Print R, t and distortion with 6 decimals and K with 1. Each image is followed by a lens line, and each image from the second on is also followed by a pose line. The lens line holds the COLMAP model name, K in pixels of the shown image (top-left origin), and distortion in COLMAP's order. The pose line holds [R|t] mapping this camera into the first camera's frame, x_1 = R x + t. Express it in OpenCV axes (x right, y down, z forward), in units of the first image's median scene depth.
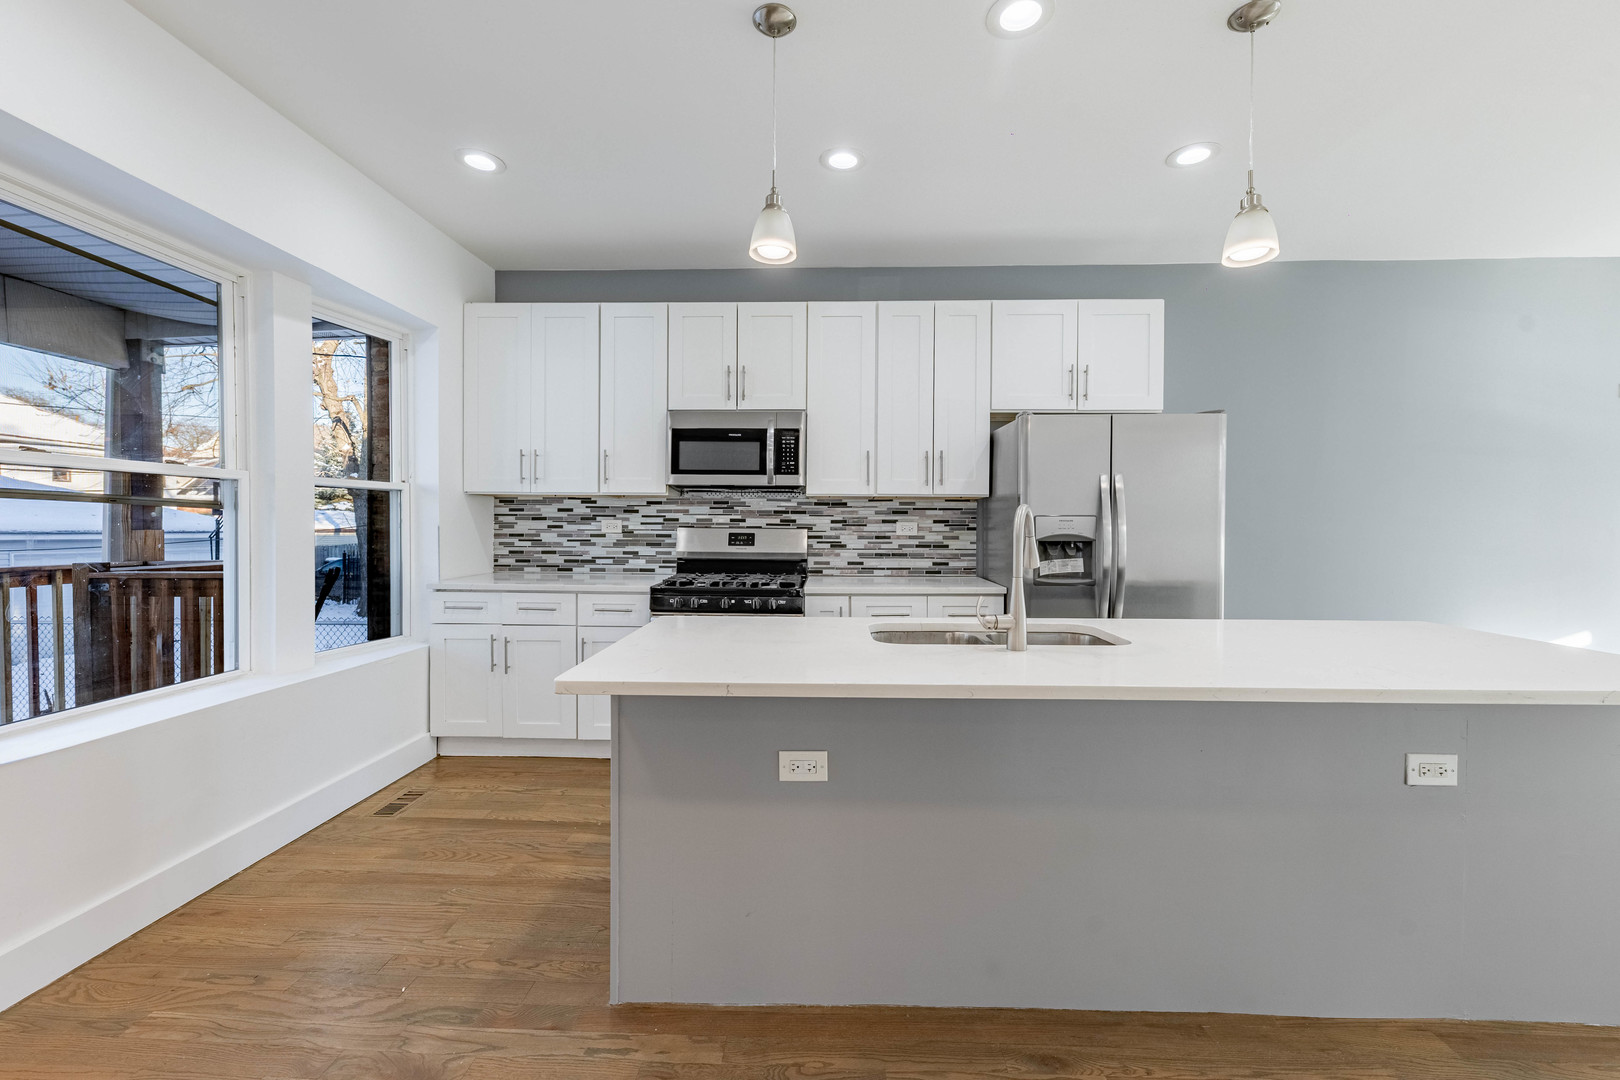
lens RADIAL K [[654.4, 0, 809.1], [0, 654.4, 531.6], [0, 0, 1]] dist [0.004886, -0.001279]
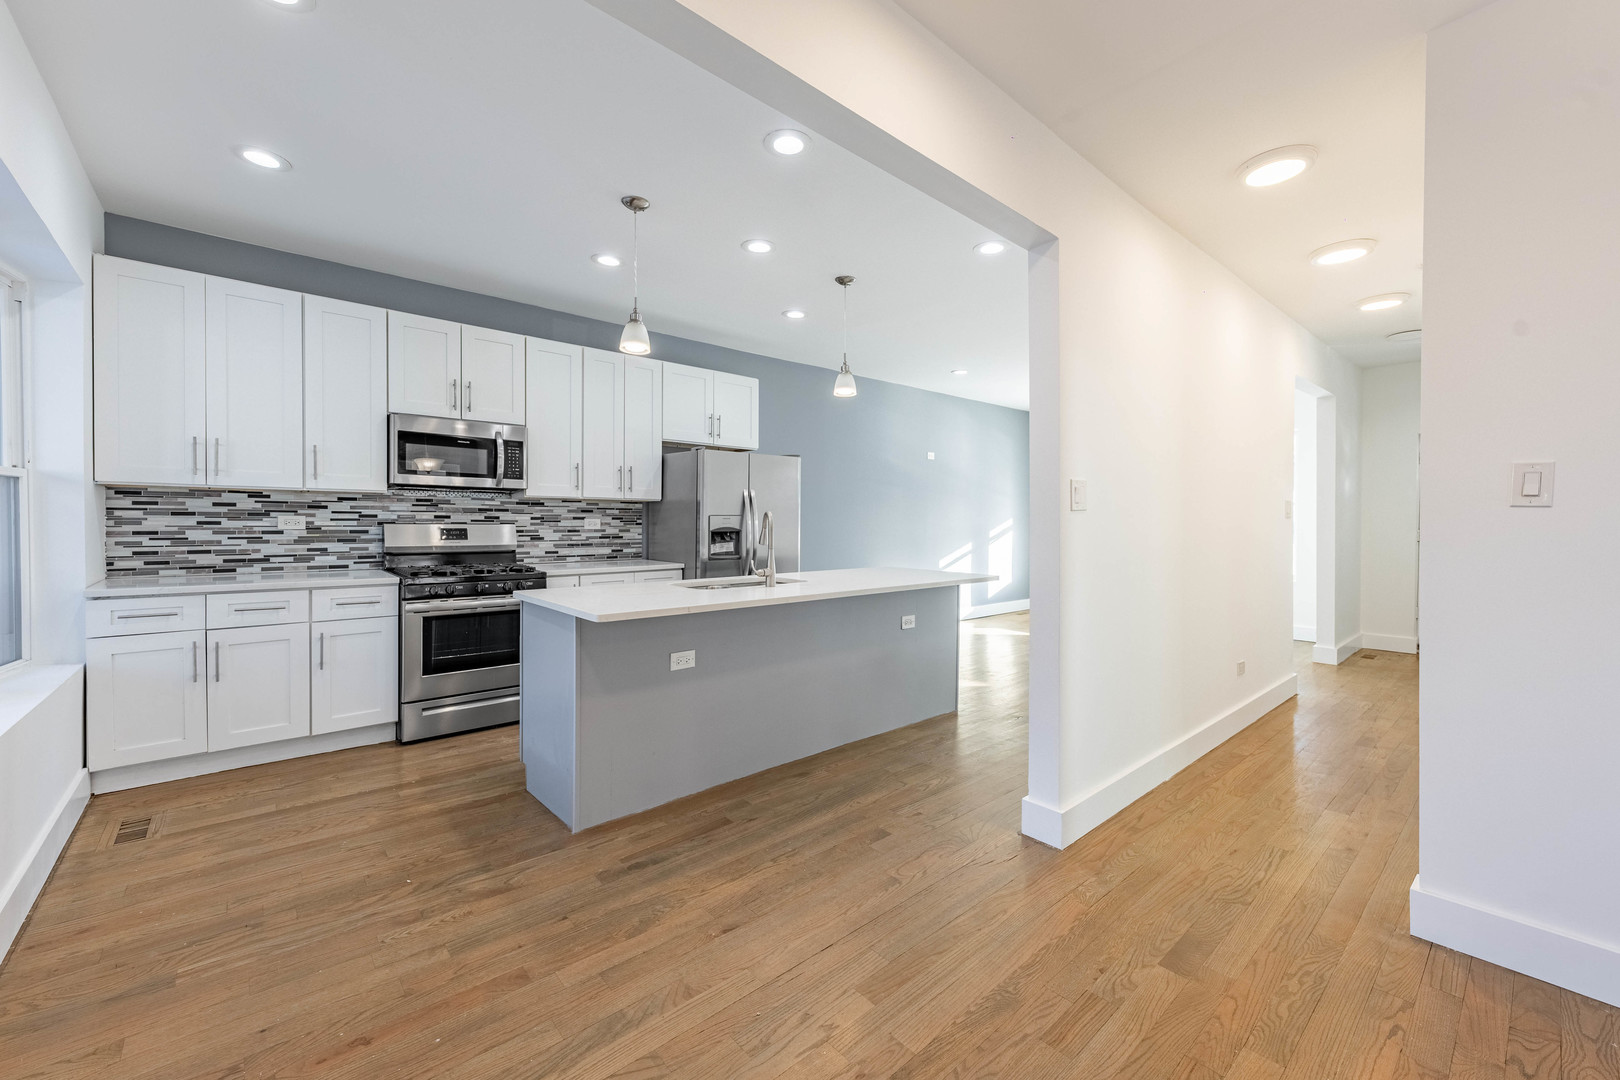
lens RADIAL K [[654.4, 0, 811.5], [0, 654.4, 531.5], [0, 0, 1]] dist [0.004886, -0.001279]
pose [[0.724673, -0.011174, 0.689002, -0.456471], [0.005704, 0.999932, 0.010217, -0.000447], [-0.689069, -0.003474, 0.724687, -0.238025]]
